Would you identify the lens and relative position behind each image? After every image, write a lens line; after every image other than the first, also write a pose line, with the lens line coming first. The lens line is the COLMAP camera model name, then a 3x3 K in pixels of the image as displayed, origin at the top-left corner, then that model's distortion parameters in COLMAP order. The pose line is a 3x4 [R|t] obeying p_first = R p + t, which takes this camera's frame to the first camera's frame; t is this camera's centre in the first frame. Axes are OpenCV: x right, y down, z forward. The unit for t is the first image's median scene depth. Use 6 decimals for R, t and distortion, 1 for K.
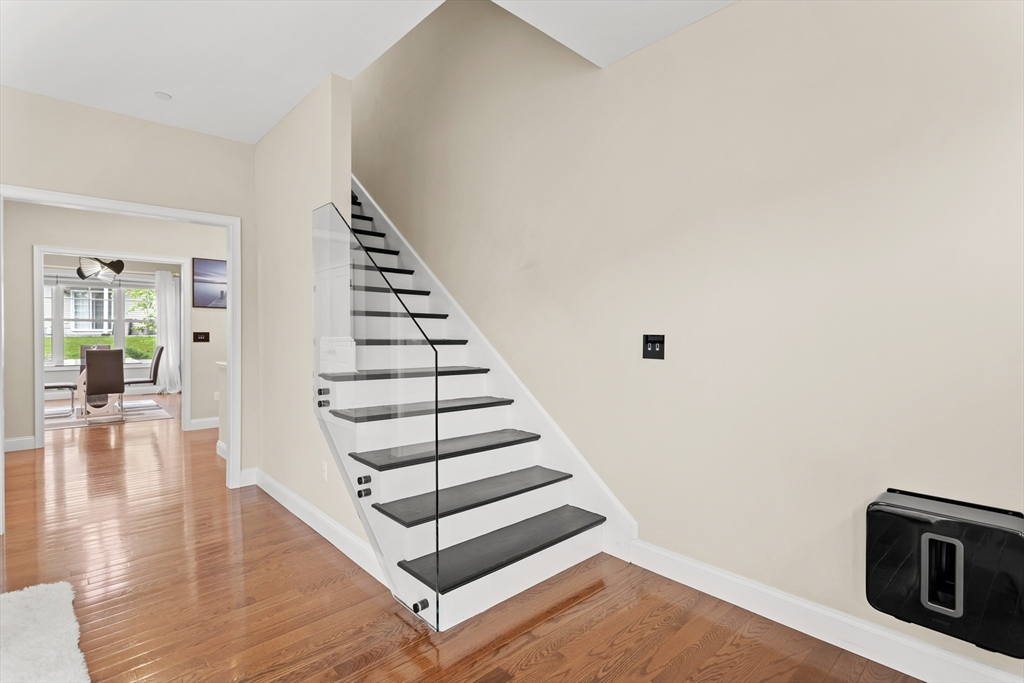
lens RADIAL K [[495.7, 0, 514.8], [0, 495.7, 335.2], [0, 0, 1]] dist [0.002628, 0.000757]
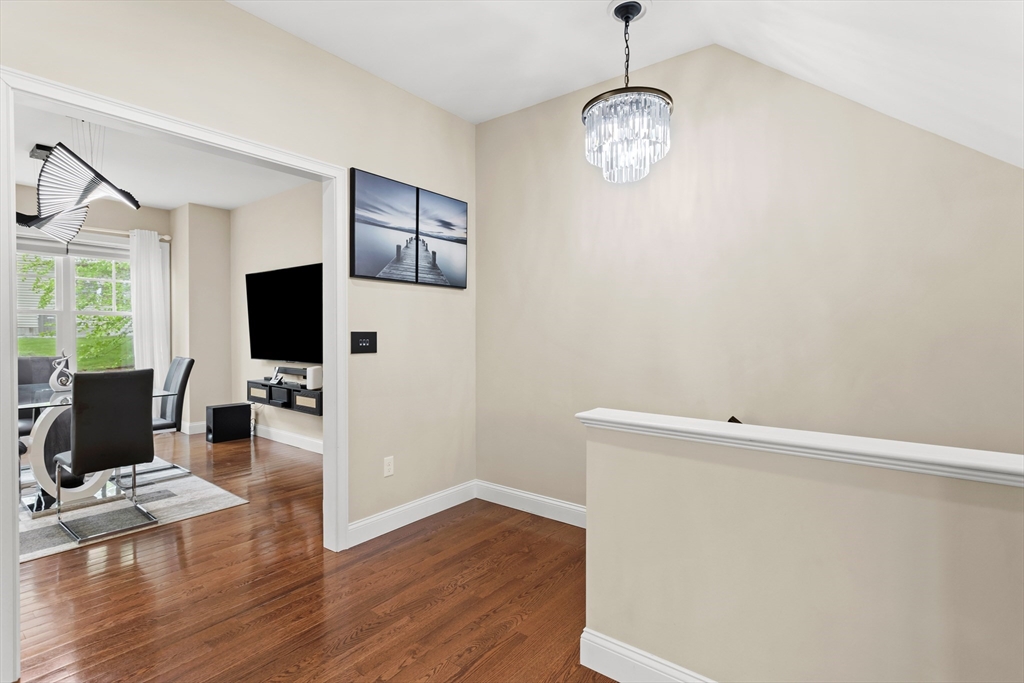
lens RADIAL K [[495.7, 0, 514.8], [0, 495.7, 335.2], [0, 0, 1]] dist [0.002628, 0.000757]
pose [[0.986357, -0.002493, 0.164602, -0.561244], [0.002527, 0.999997, 0.000004, -0.002633], [-0.164601, 0.000412, 0.986360, 0.513069]]
